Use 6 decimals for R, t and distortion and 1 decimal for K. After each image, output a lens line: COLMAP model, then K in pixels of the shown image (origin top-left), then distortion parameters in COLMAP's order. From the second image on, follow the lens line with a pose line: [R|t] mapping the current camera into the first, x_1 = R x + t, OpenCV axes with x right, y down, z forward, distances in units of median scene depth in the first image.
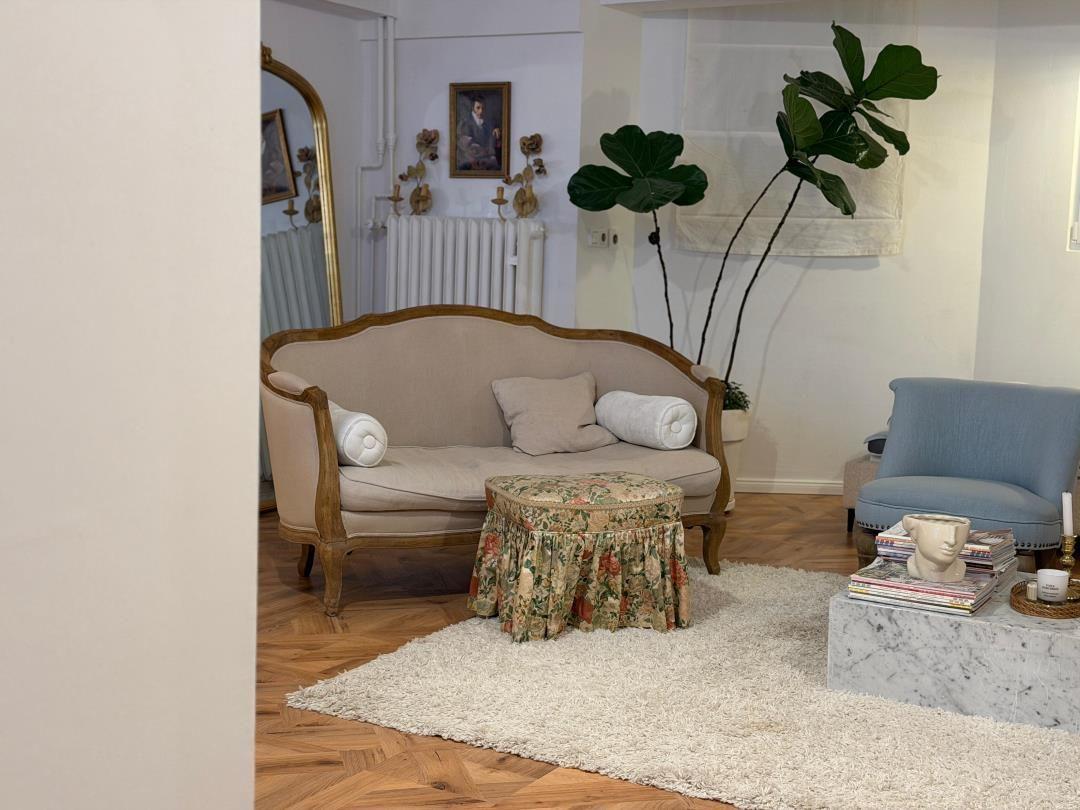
lens RADIAL K [[1496.0, 0, 540.0], [0, 1496.0, 405.0], [0, 0, 1]] dist [0.276585, -0.627365]
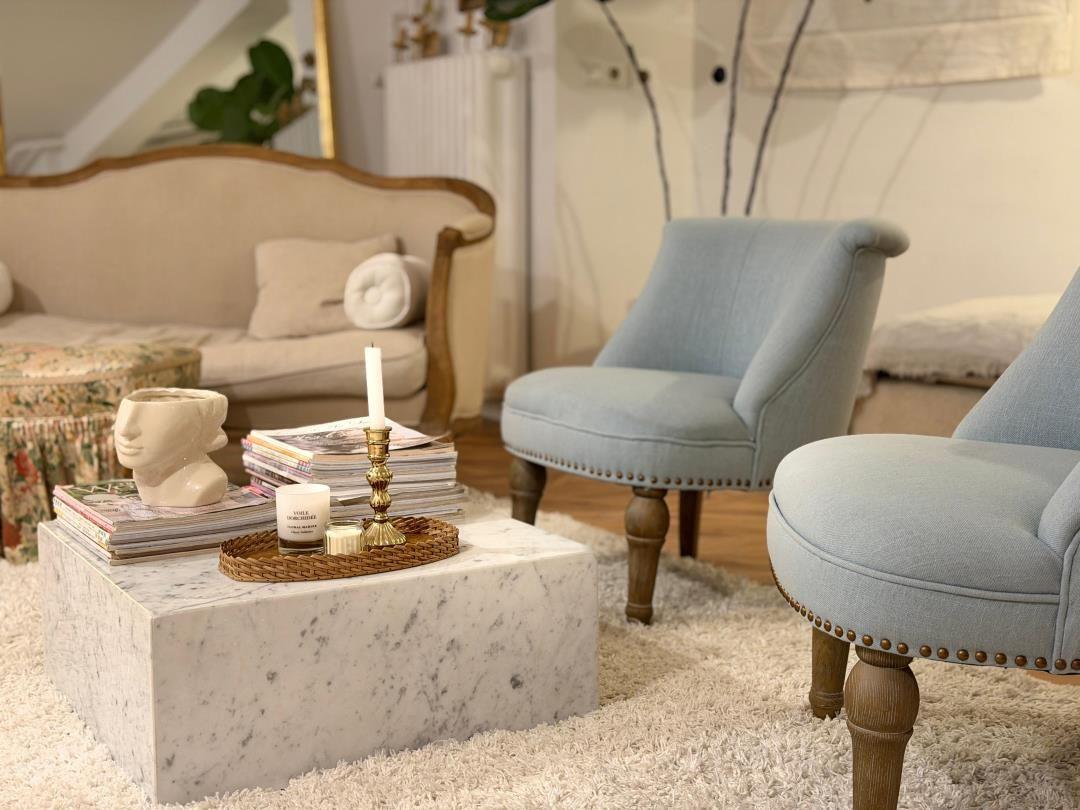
lens RADIAL K [[1496.0, 0, 540.0], [0, 1496.0, 405.0], [0, 0, 1]] dist [0.276585, -0.627365]
pose [[0.863526, 0.036795, -0.502960, 0.398278], [-0.030731, 0.999321, 0.020345, 0.037705], [0.503367, -0.002112, 0.864070, 0.347178]]
